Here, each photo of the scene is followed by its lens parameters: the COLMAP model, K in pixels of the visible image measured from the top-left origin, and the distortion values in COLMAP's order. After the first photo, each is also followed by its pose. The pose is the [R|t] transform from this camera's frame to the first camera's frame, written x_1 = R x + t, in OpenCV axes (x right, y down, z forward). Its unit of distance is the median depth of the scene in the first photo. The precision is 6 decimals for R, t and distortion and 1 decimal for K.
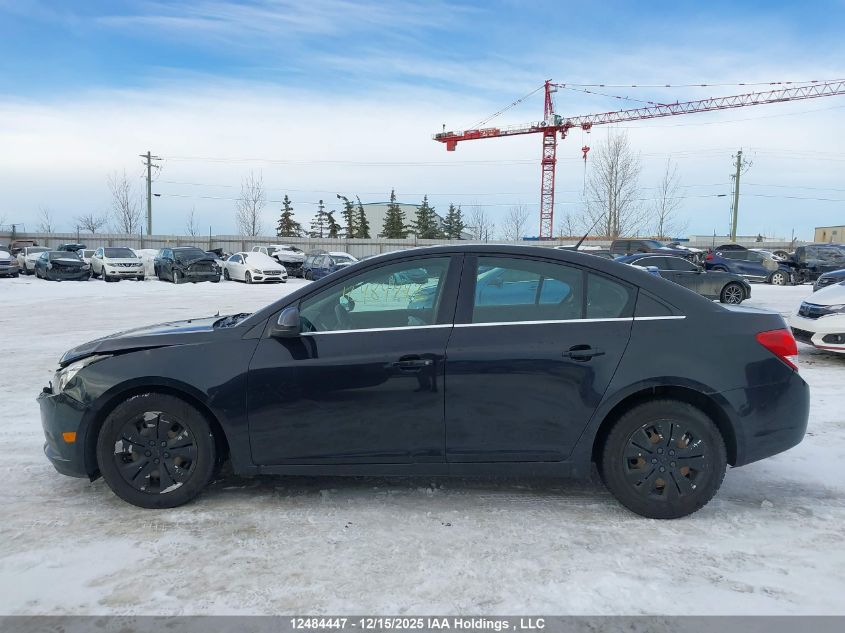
lens RADIAL K [[686.1, 0, 424.4], [0, 686.1, 312.1], [0, 0, 1]] dist [0.068638, -0.095404]
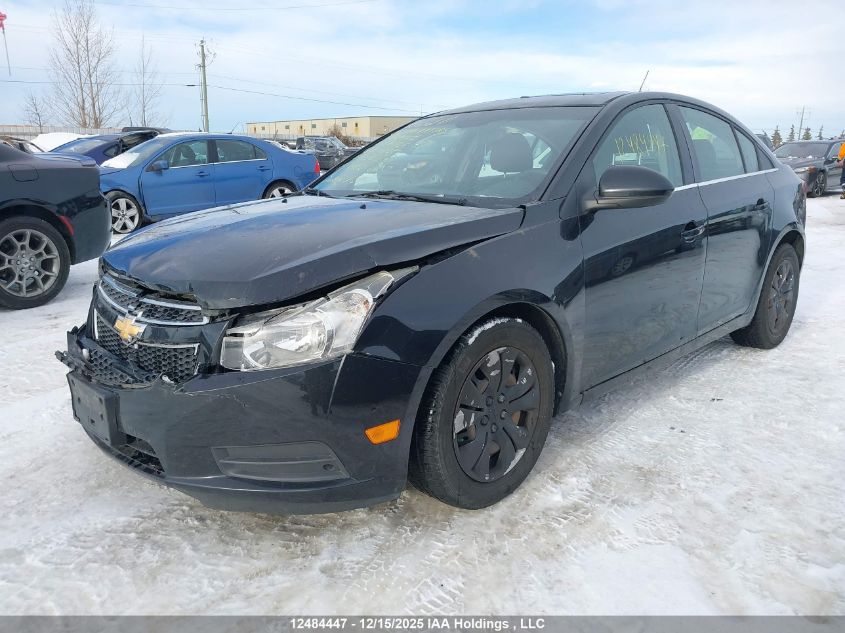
lens RADIAL K [[686.1, 0, 424.4], [0, 686.1, 312.1], [0, 0, 1]] dist [0.068638, -0.095404]
pose [[0.700854, -0.177495, 0.690869, -0.139902], [0.076771, 0.981690, 0.174331, 0.000759], [-0.709162, -0.069142, 0.701647, 0.105526]]
